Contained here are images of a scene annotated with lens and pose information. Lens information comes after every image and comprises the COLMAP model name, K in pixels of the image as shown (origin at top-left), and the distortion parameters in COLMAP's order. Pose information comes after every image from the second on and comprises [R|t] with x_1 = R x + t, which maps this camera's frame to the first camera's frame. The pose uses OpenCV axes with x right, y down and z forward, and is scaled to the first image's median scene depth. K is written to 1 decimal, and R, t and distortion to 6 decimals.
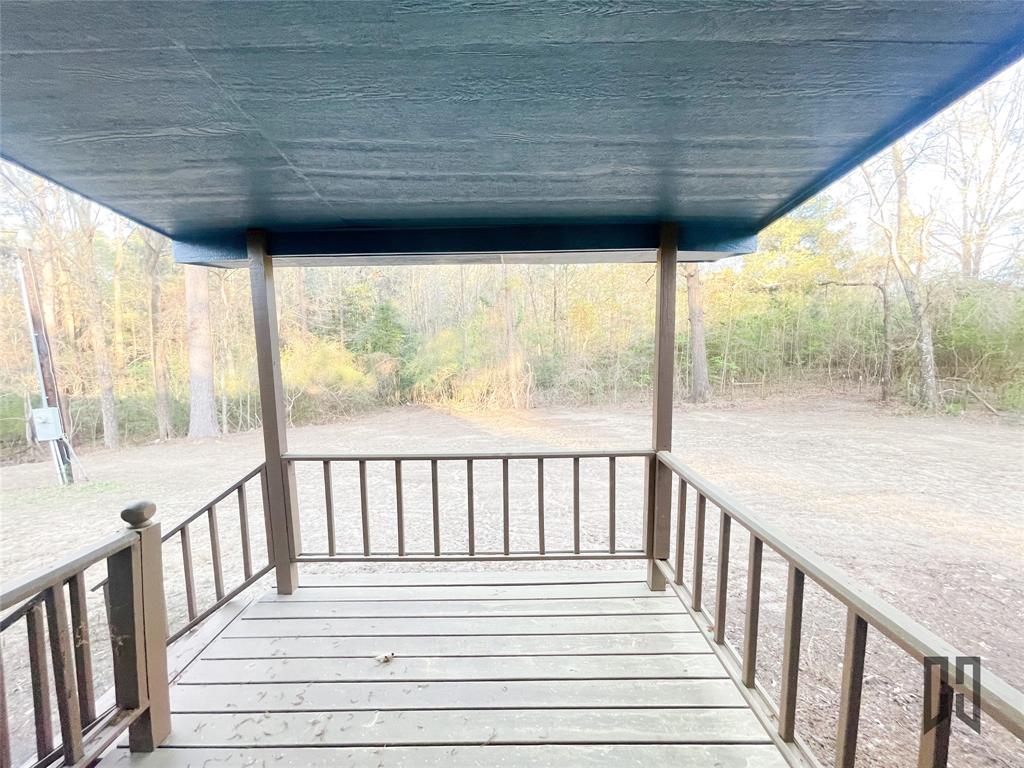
lens RADIAL K [[416.7, 0, 505.3], [0, 416.7, 385.4], [0, 0, 1]] dist [-0.003617, 0.001619]
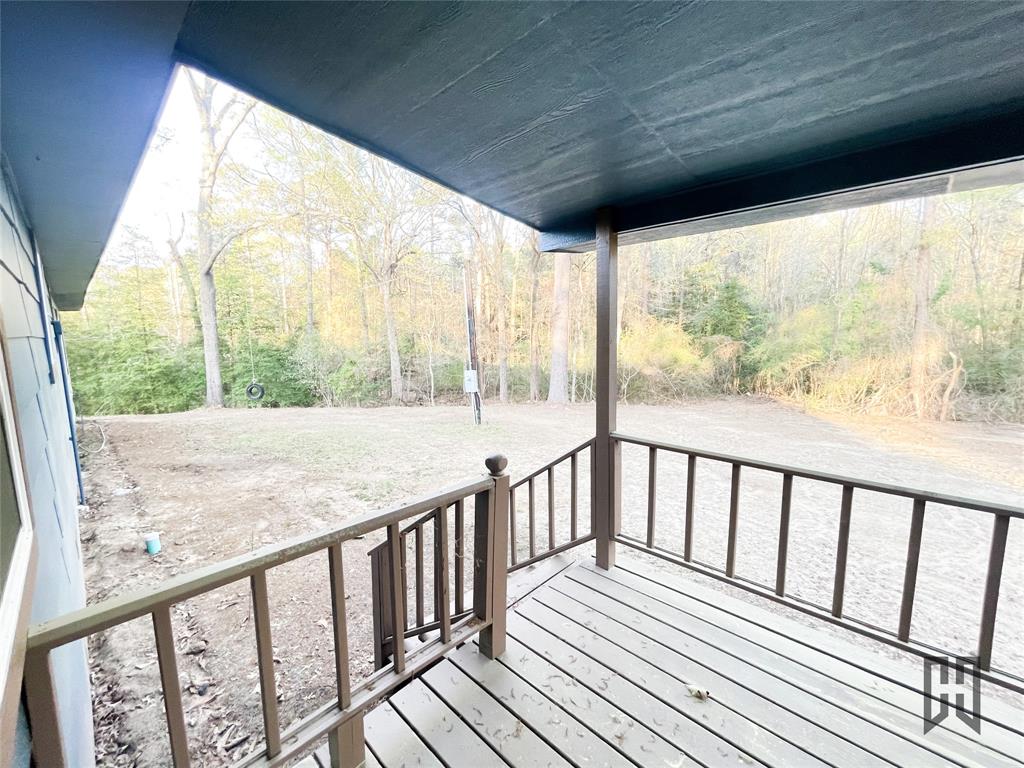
lens RADIAL K [[416.7, 0, 507.2], [0, 416.7, 382.8], [0, 0, 1]] dist [-0.003617, 0.001619]
pose [[0.724244, 0.090486, -0.683581, -0.036640], [-0.066262, 0.995898, 0.061623, 0.000477], [0.686353, 0.000665, 0.727268, 0.088485]]
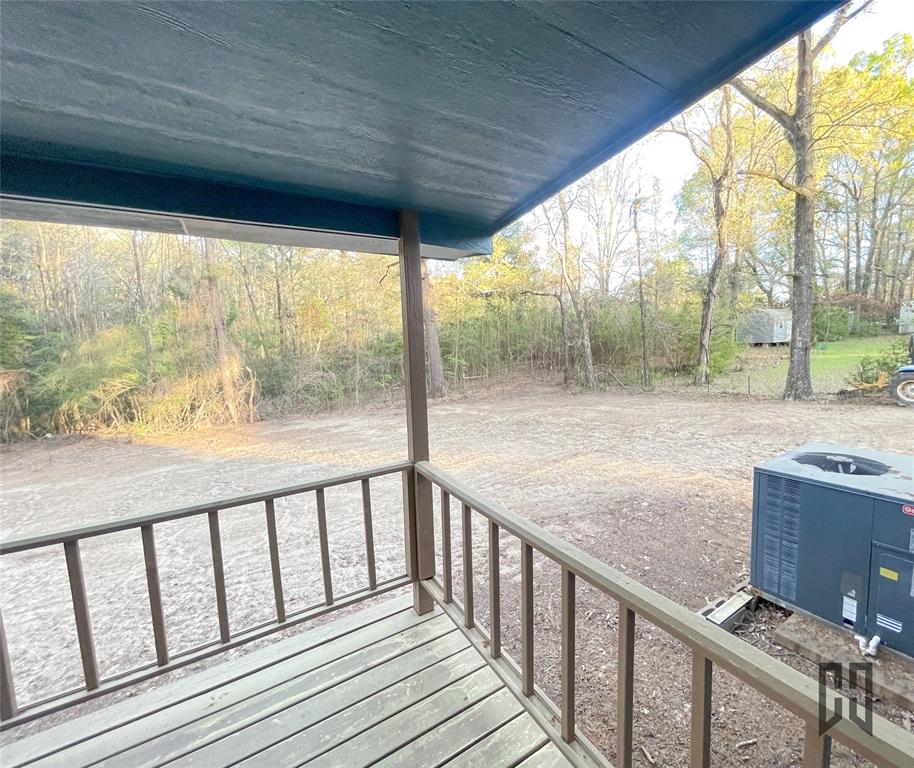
lens RADIAL K [[416.9, 0, 506.0], [0, 416.9, 382.4], [0, 0, 1]] dist [-0.001371, -0.000138]
pose [[0.820405, -0.067527, 0.567781, 0.022171], [0.071133, 0.997341, 0.015833, -0.015576], [-0.567341, 0.027399, 0.823027, 0.124248]]
